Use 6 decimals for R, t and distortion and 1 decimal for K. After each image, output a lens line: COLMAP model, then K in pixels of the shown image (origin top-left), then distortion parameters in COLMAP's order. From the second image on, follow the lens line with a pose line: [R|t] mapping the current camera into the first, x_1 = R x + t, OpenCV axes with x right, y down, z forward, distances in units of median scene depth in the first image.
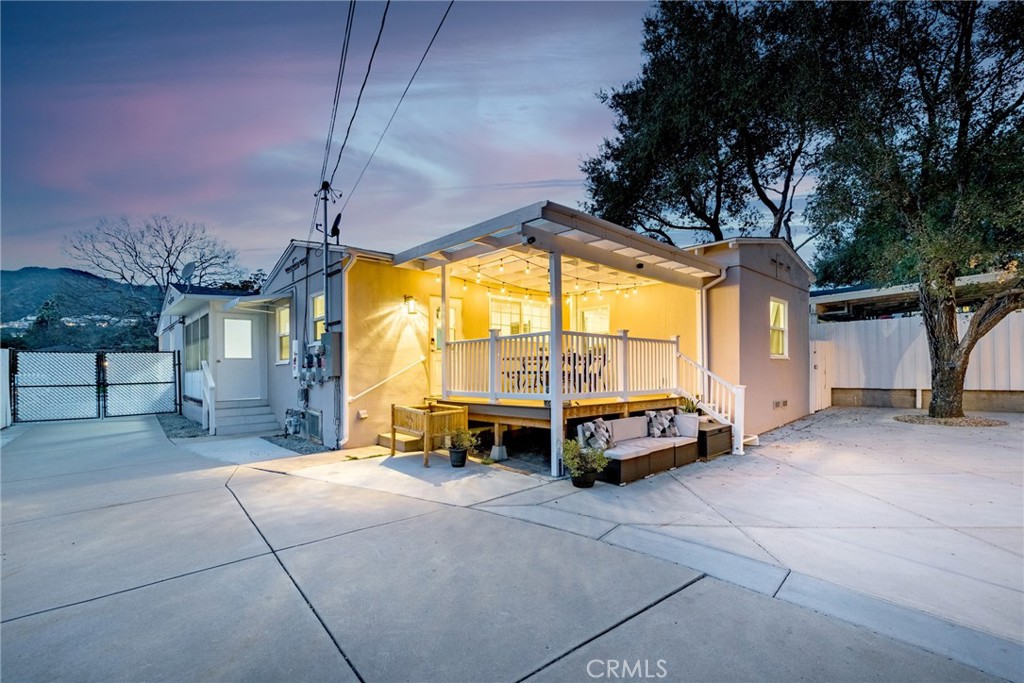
lens RADIAL K [[444.4, 0, 504.2], [0, 444.4, 368.5], [0, 0, 1]] dist [0.003083, 0.001009]
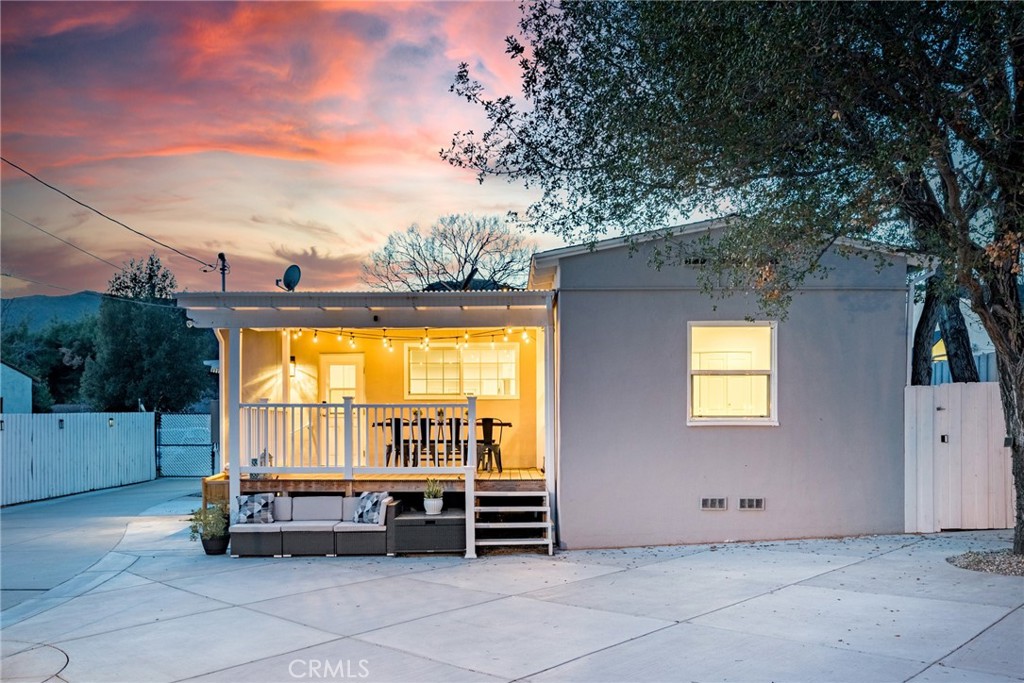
lens RADIAL K [[858.5, 0, 507.2], [0, 858.5, 414.2], [0, 0, 1]] dist [-0.014860, -0.001498]
pose [[0.739339, -0.003922, -0.673322, 1.410067], [0.001166, 0.999989, -0.004544, -0.037990], [0.673333, 0.002574, 0.739335, -0.023532]]
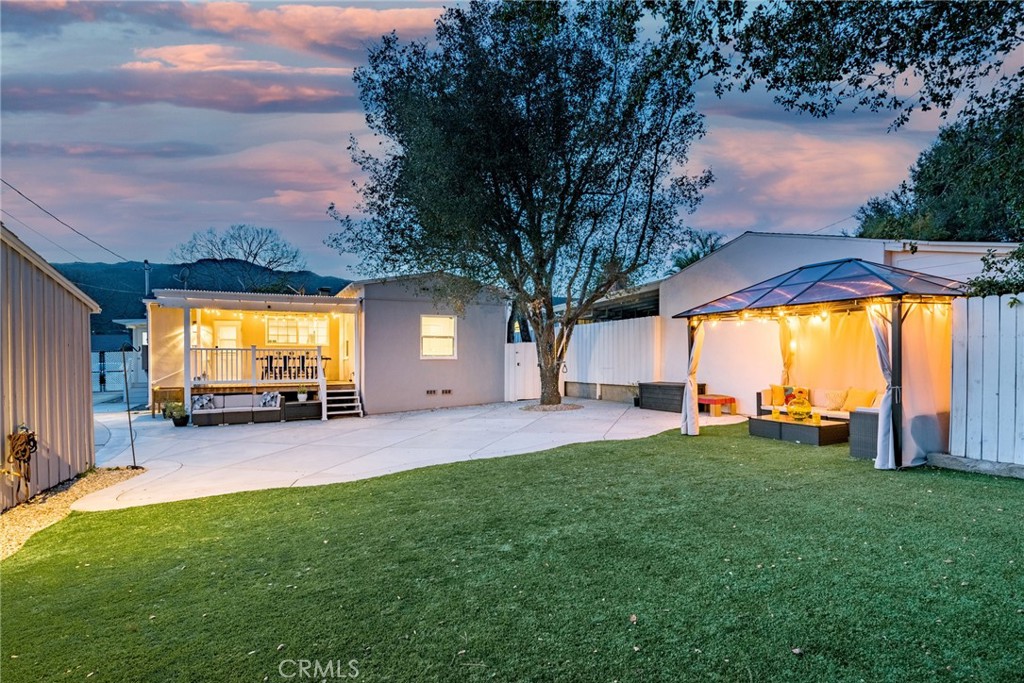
lens RADIAL K [[511.1, 0, 514.4], [0, 511.1, 359.7], [0, 0, 1]] dist [-0.000280, -0.000017]
pose [[0.961557, 0.004715, -0.274565, 1.563431], [-0.002063, 0.999948, 0.009947, -0.044395], [0.274598, -0.008999, 0.961517, -0.558393]]
